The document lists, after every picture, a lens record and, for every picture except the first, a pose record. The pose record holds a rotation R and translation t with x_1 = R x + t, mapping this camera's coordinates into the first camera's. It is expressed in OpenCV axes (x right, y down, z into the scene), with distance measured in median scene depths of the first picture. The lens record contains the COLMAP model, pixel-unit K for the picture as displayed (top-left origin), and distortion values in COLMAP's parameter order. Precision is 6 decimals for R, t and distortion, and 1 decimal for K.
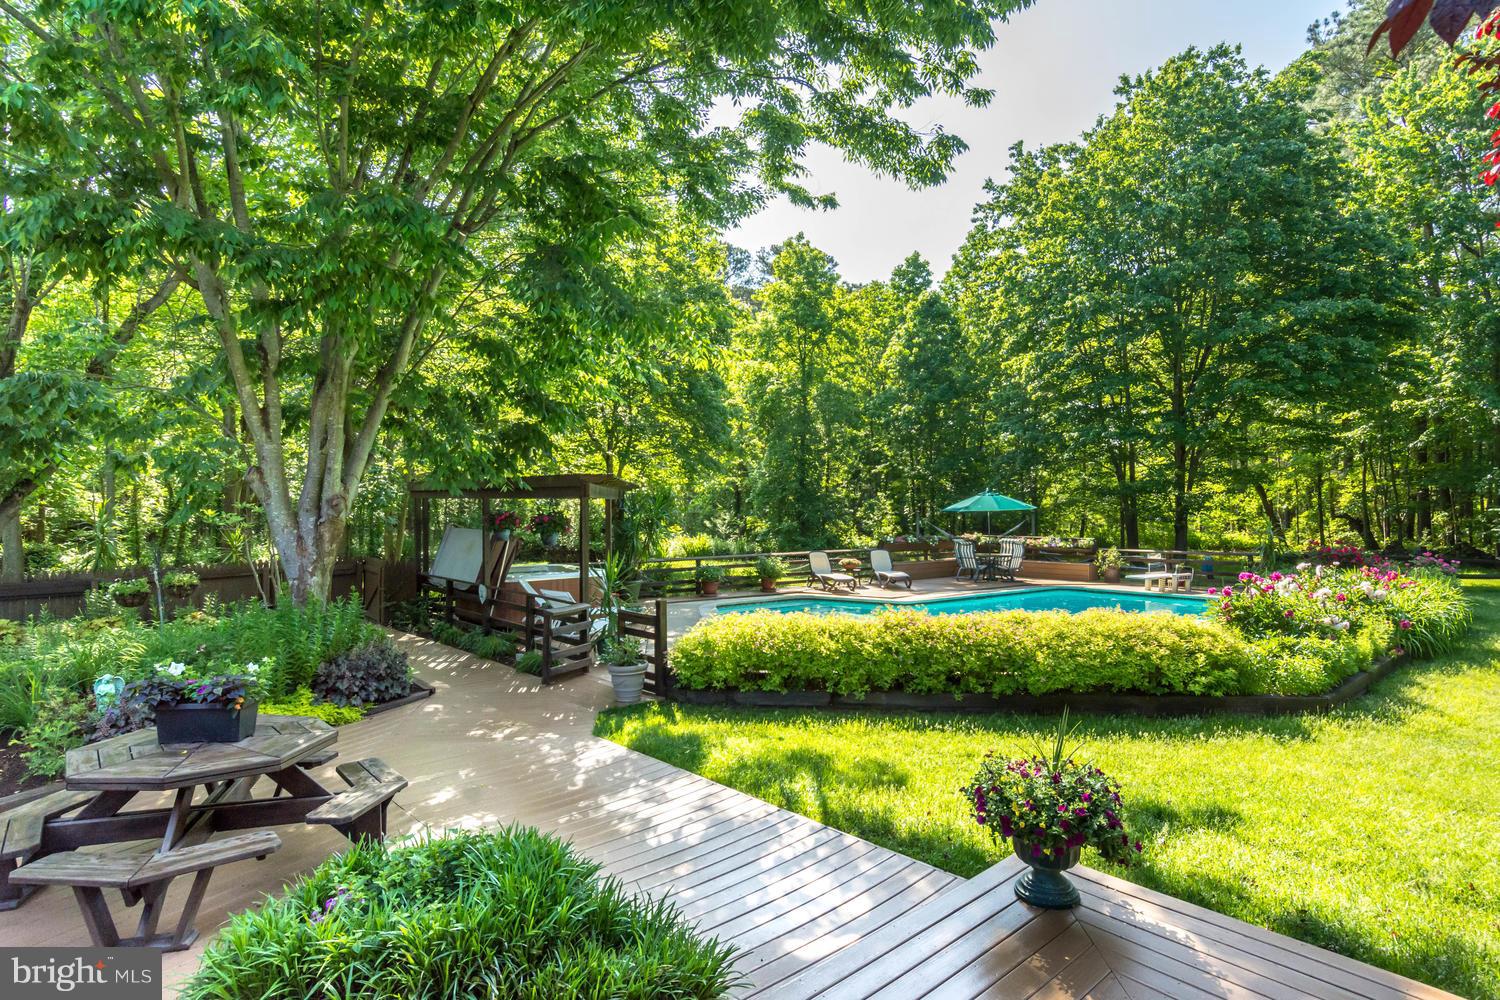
lens RADIAL K [[784.6, 0, 750.0], [0, 784.6, 500.0], [0, 0, 1]] dist [0.001139, -0.000179]
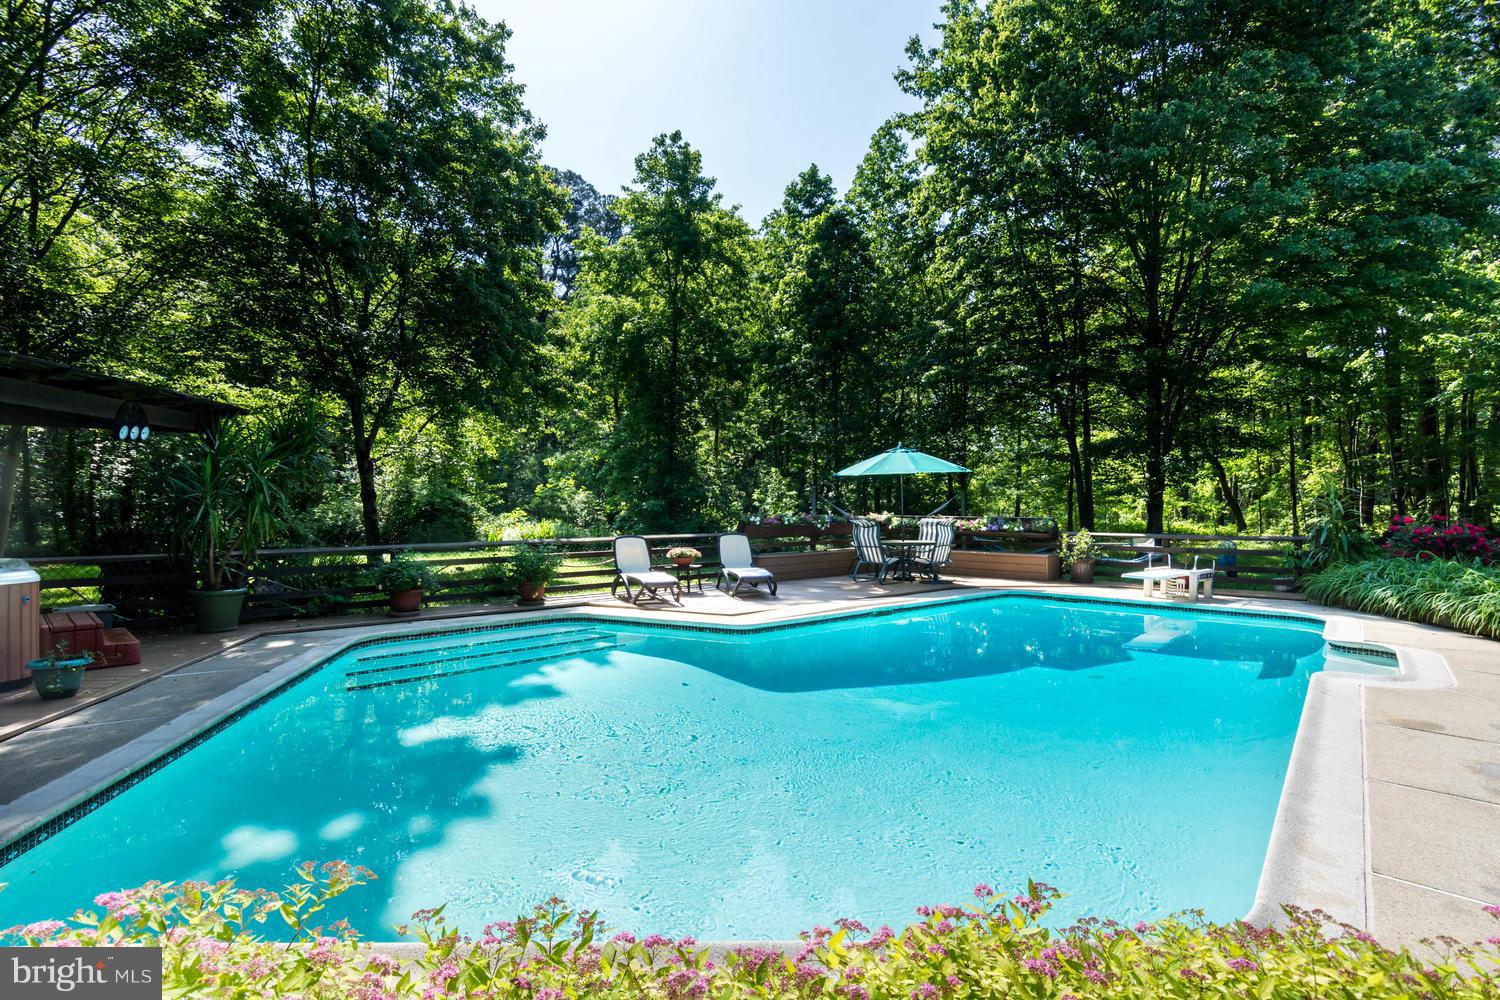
lens RADIAL K [[784.6, 0, 750.0], [0, 784.6, 500.0], [0, 0, 1]] dist [0.001139, -0.000179]
pose [[0.996081, 0.002831, 0.088395, 0.115098], [-0.003447, 0.999971, 0.006811, 0.029287], [-0.088373, -0.007089, 0.996062, 0.341469]]
